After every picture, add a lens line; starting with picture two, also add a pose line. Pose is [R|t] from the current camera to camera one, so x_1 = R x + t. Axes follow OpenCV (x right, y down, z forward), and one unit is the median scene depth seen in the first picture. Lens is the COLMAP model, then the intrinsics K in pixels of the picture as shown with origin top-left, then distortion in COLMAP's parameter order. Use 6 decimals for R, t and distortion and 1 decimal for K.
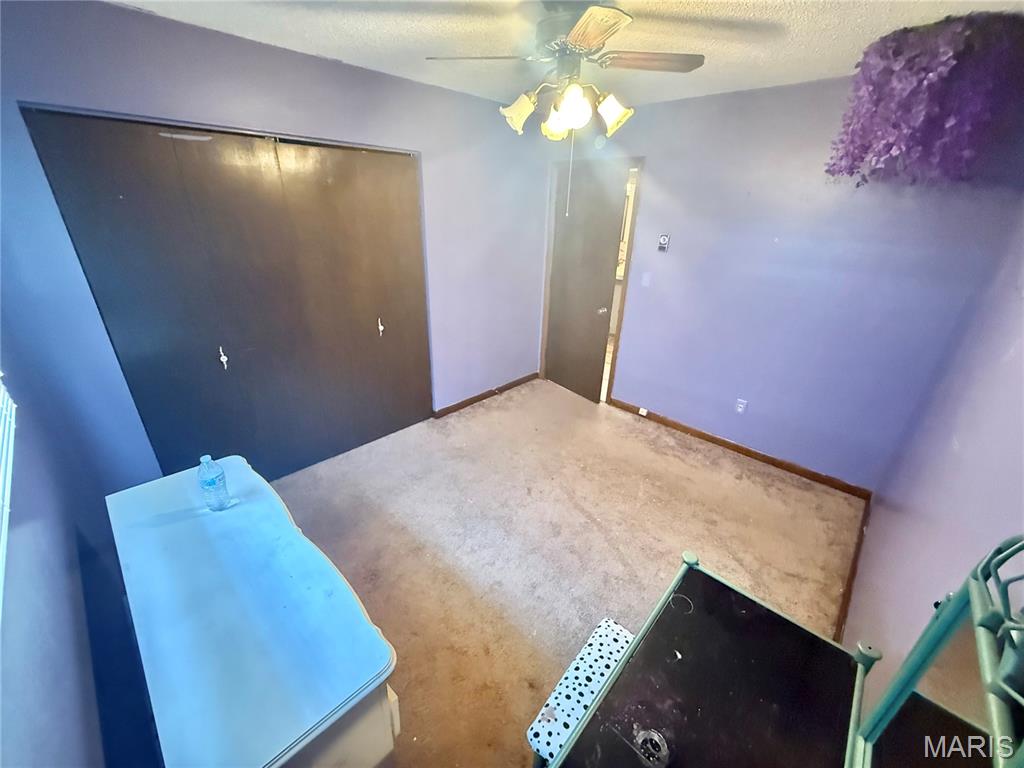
lens RADIAL K [[408.2, 0, 507.0], [0, 408.2, 386.1], [0, 0, 1]] dist [-0.000527, 0.000407]
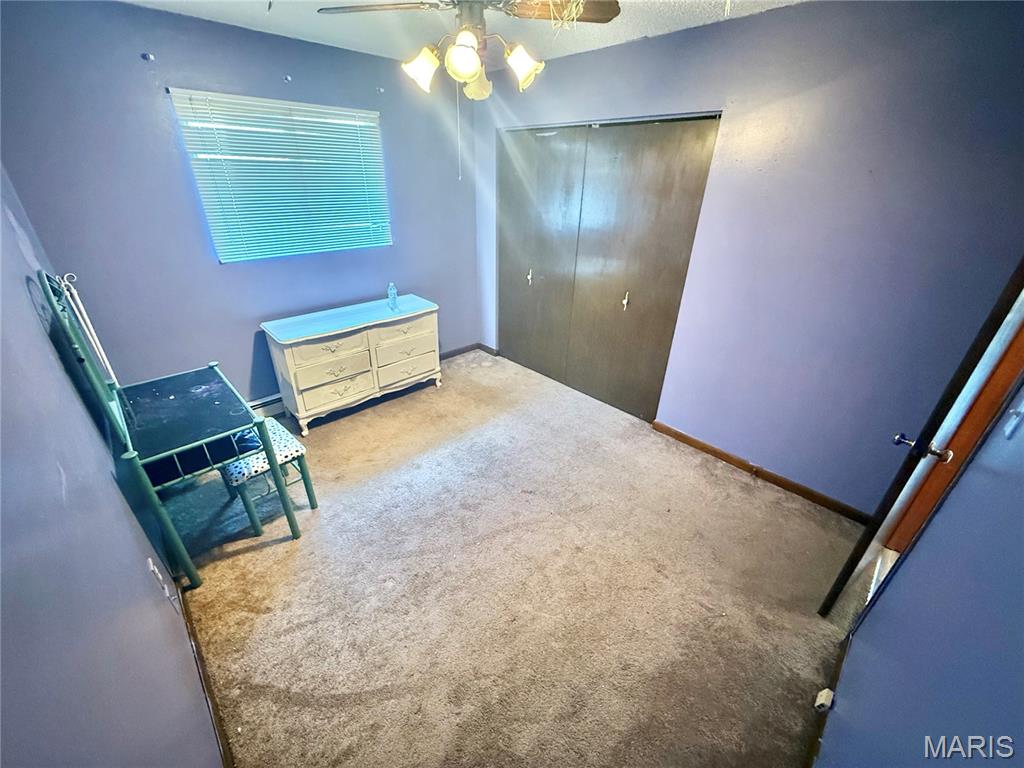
lens RADIAL K [[408.2, 0, 508.9], [0, 408.2, 384.2], [0, 0, 1]] dist [-0.000527, 0.000407]
pose [[-0.046030, 0.437655, -0.897964, 0.654910], [-0.425963, 0.804495, 0.413935, -0.253273], [0.903569, 0.401553, 0.149394, 0.614596]]
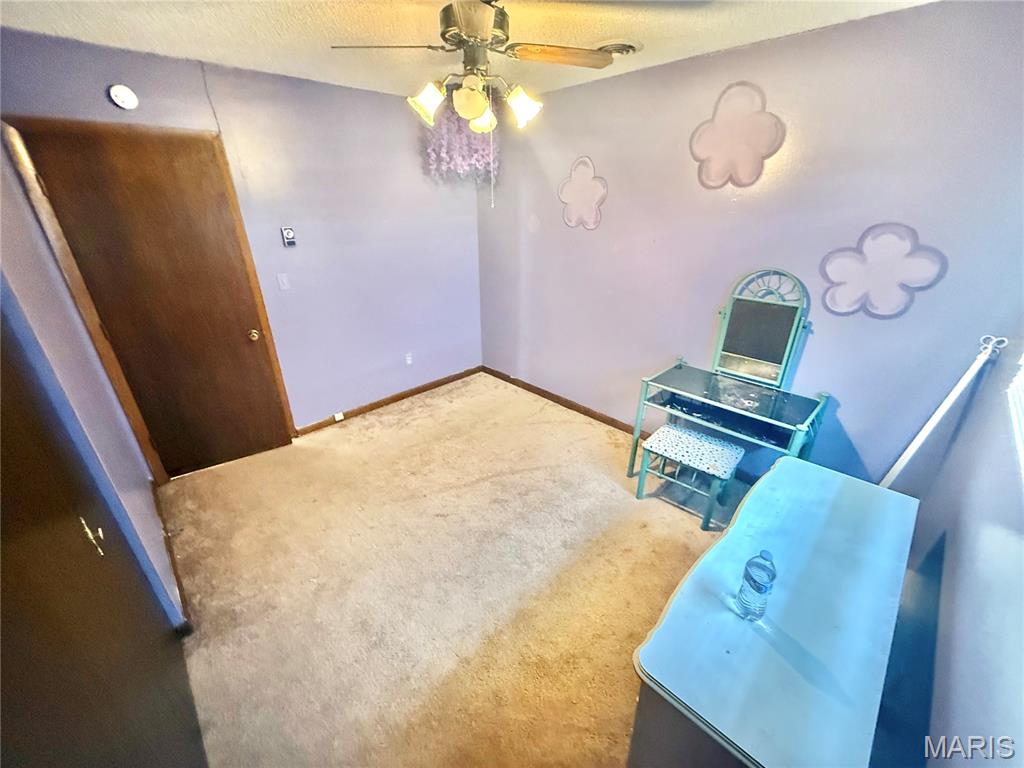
lens RADIAL K [[408.2, 0, 509.8], [0, 408.2, 384.3], [0, 0, 1]] dist [-0.000527, 0.000407]
pose [[0.041397, -0.439681, 0.897199, -0.526549], [0.415101, 0.824373, 0.384839, -0.225286], [-0.908833, 0.356497, 0.216639, 0.473697]]
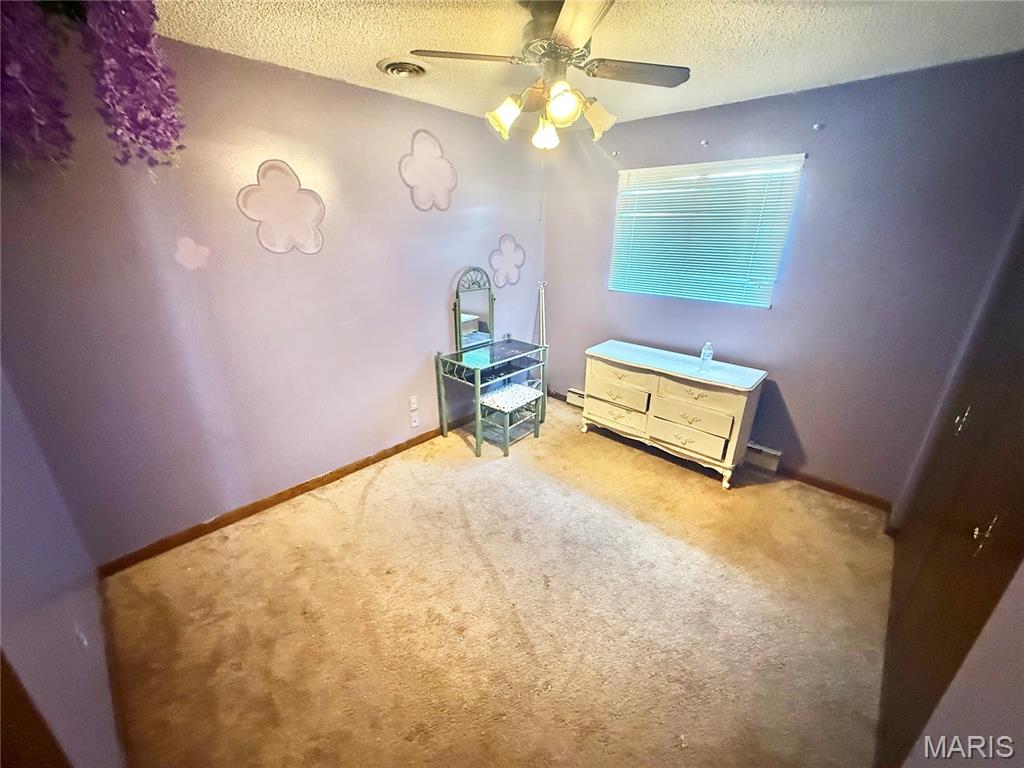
lens RADIAL K [[408.2, 0, 508.3], [0, 408.2, 383.6], [0, 0, 1]] dist [-0.000527, 0.000407]
pose [[-0.999376, -0.030535, -0.017770, 0.128219], [-0.034168, 0.707401, 0.705986, -0.453823], [-0.008987, 0.706153, -0.708003, 1.079235]]
